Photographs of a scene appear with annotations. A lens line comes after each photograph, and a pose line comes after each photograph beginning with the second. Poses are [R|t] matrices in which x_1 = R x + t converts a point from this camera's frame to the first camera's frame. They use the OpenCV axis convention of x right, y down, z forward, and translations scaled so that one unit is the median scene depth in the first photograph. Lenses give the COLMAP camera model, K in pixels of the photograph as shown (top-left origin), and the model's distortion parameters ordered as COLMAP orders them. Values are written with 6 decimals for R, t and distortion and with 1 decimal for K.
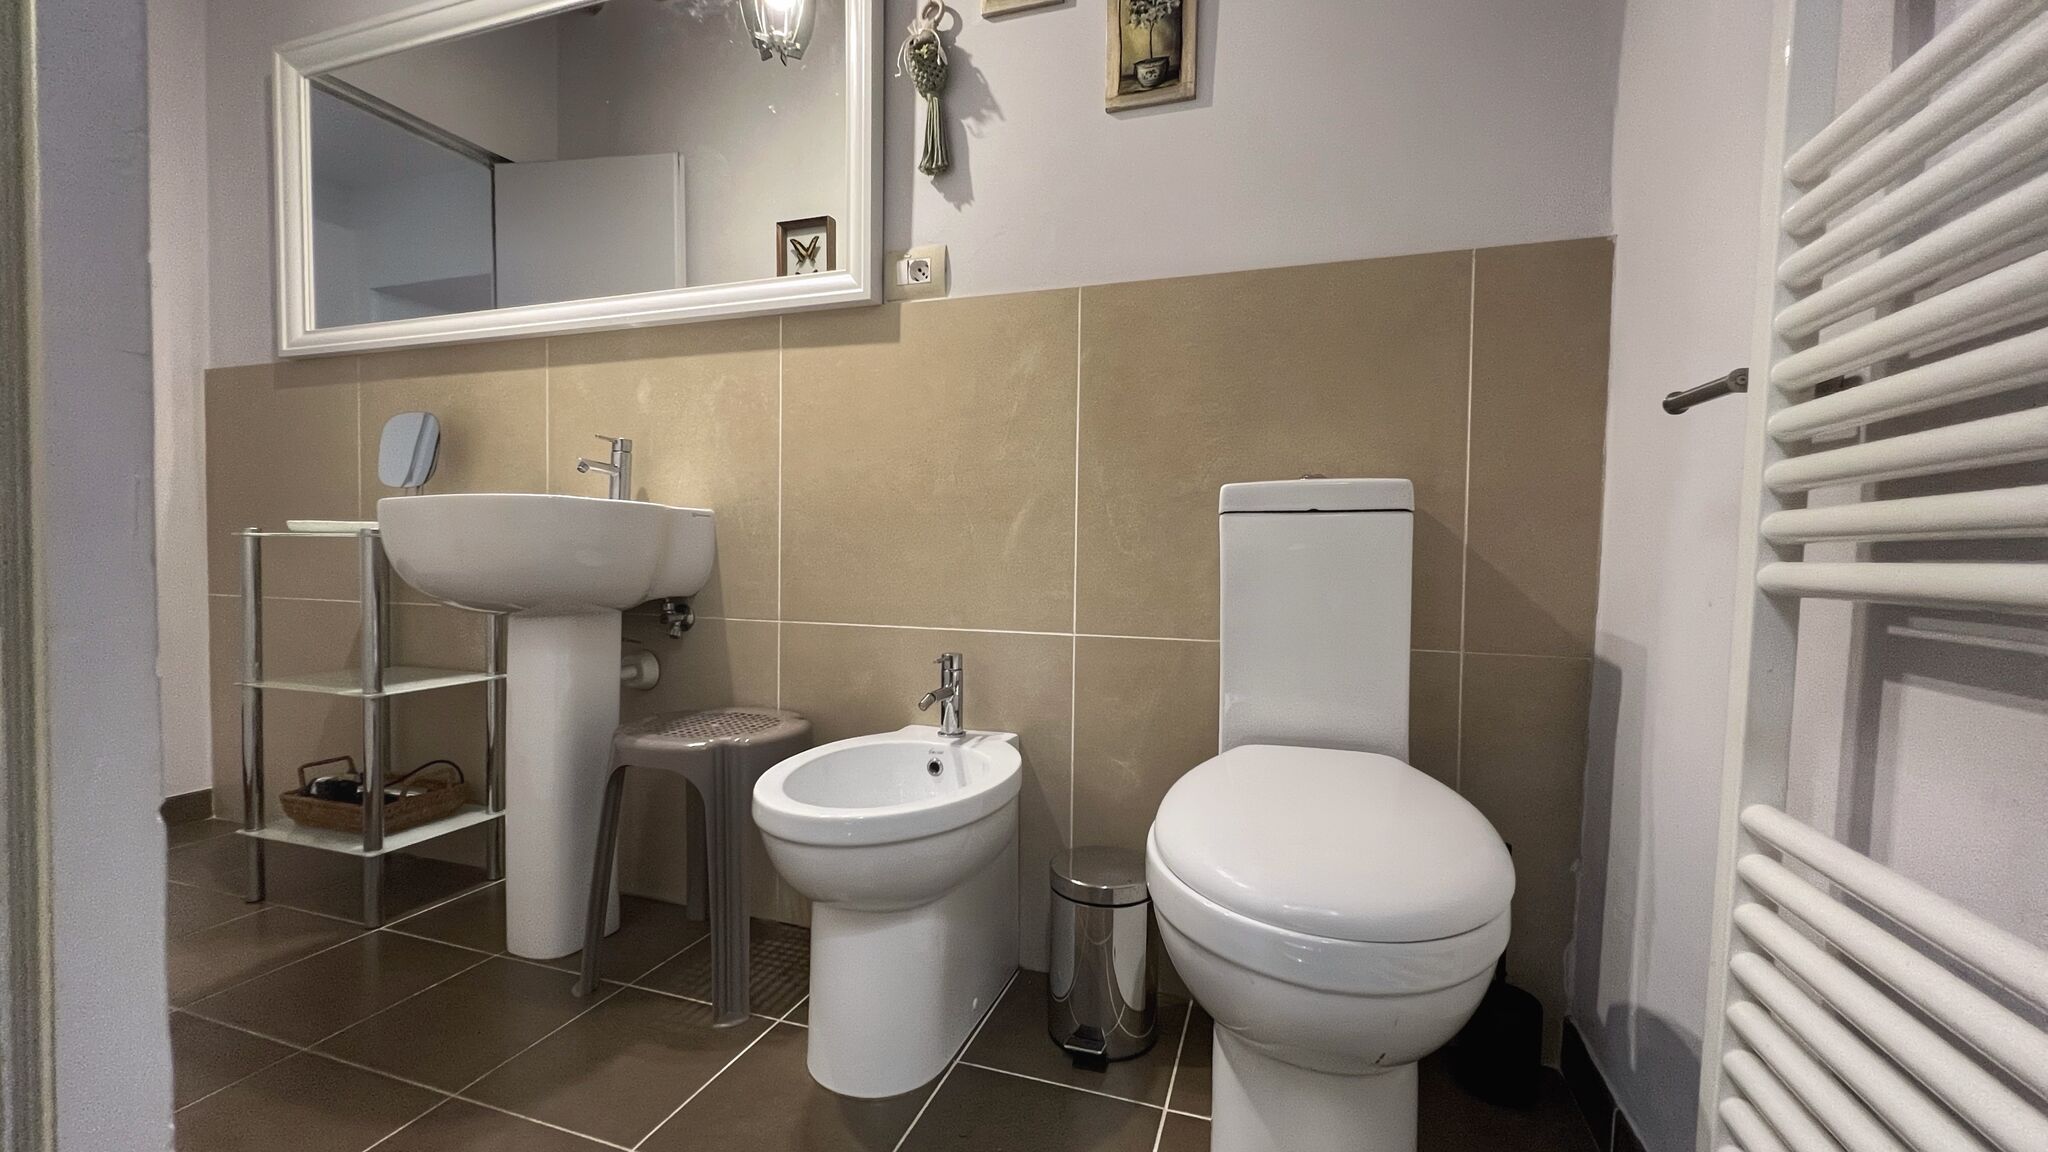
lens RADIAL K [[826.7, 0, 1024.0], [0, 826.7, 576.0], [0, 0, 1]] dist [-0.000134, 0.000046]
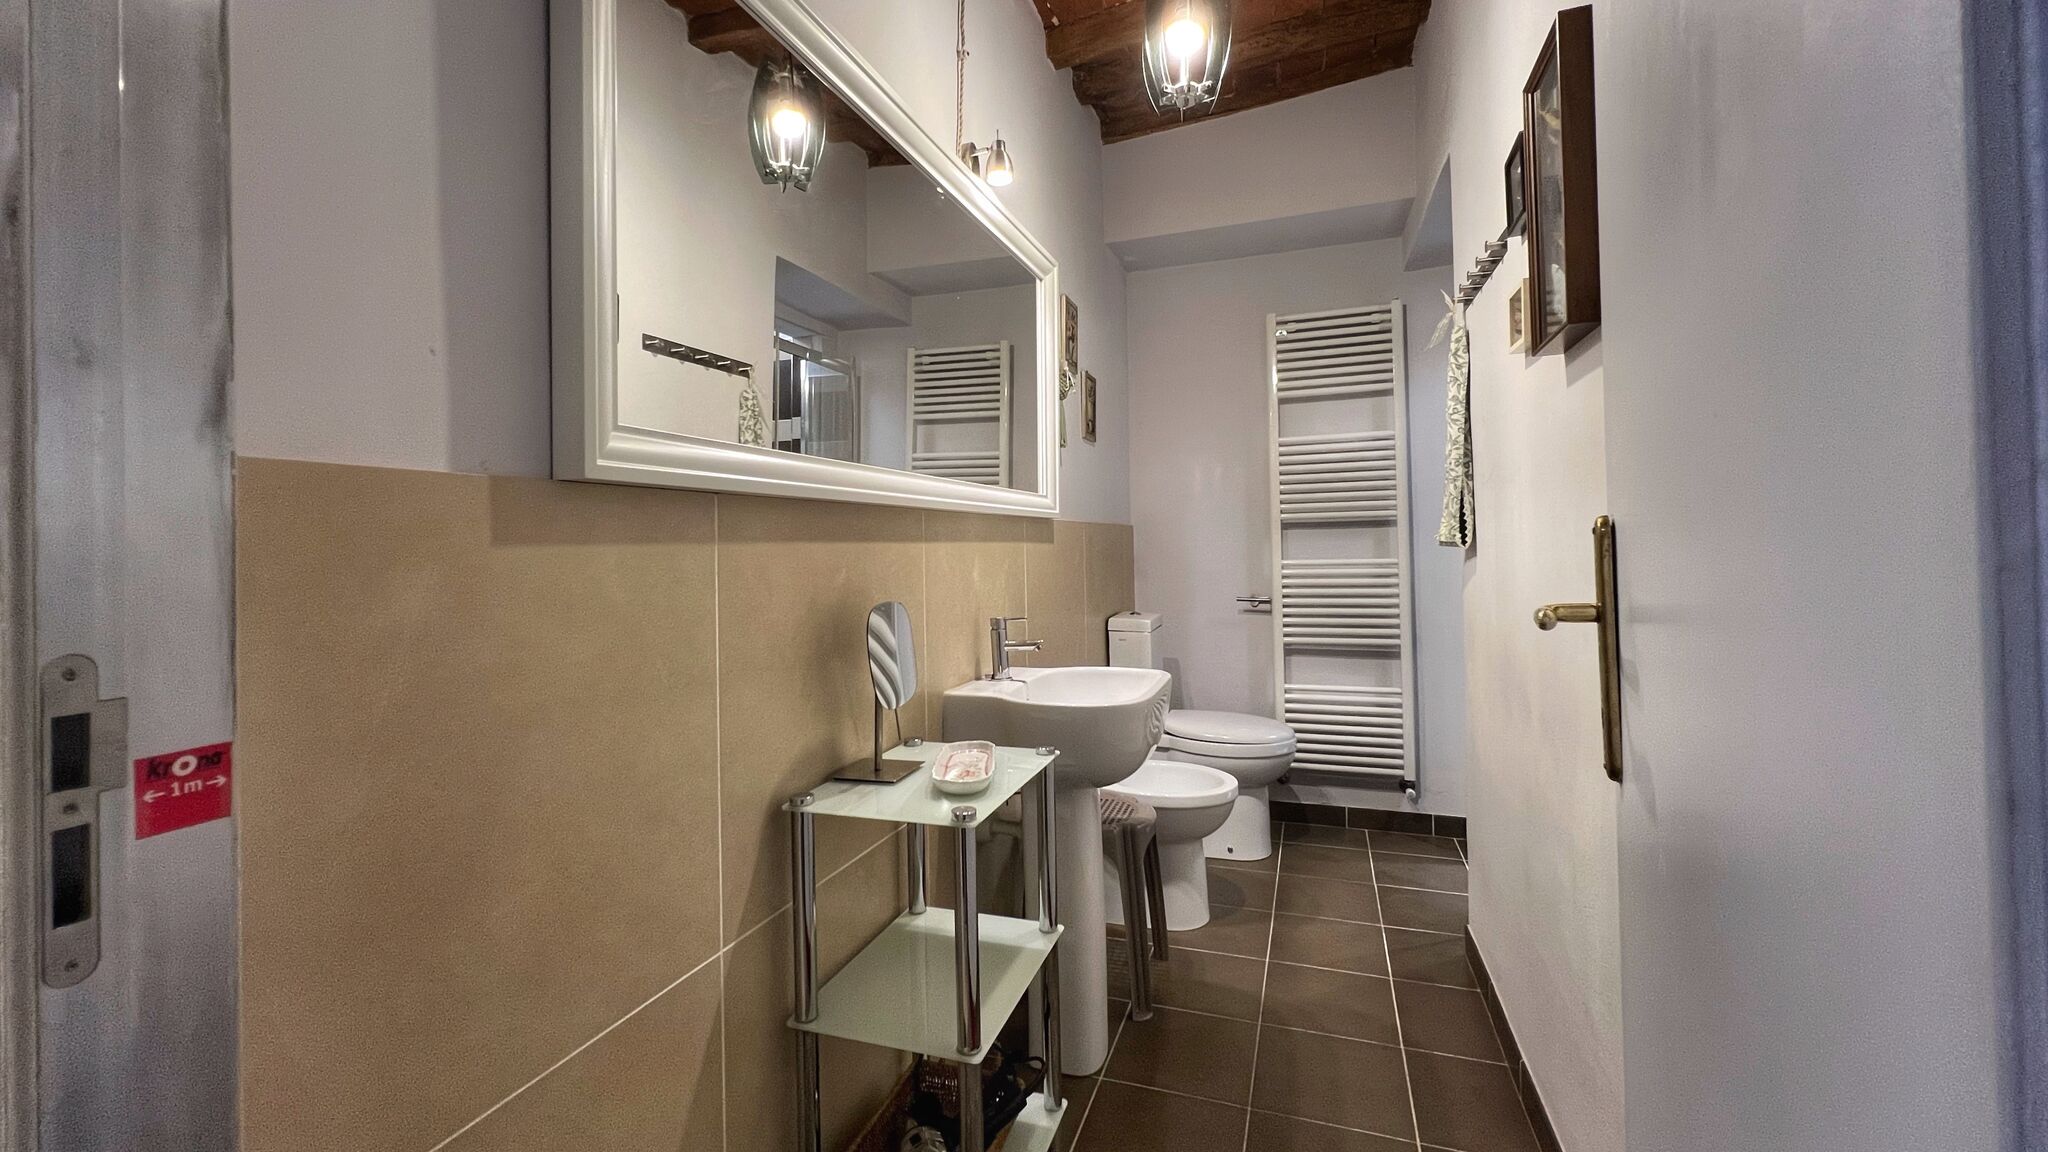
lens RADIAL K [[826.7, 0, 1024.0], [0, 826.7, 576.0], [0, 0, 1]] dist [-0.000134, 0.000046]
pose [[0.020256, -0.039607, 0.999010, -1.606418], [0.060878, 0.997410, 0.038309, -0.263972], [-0.997940, 0.060042, 0.022615, 0.940107]]
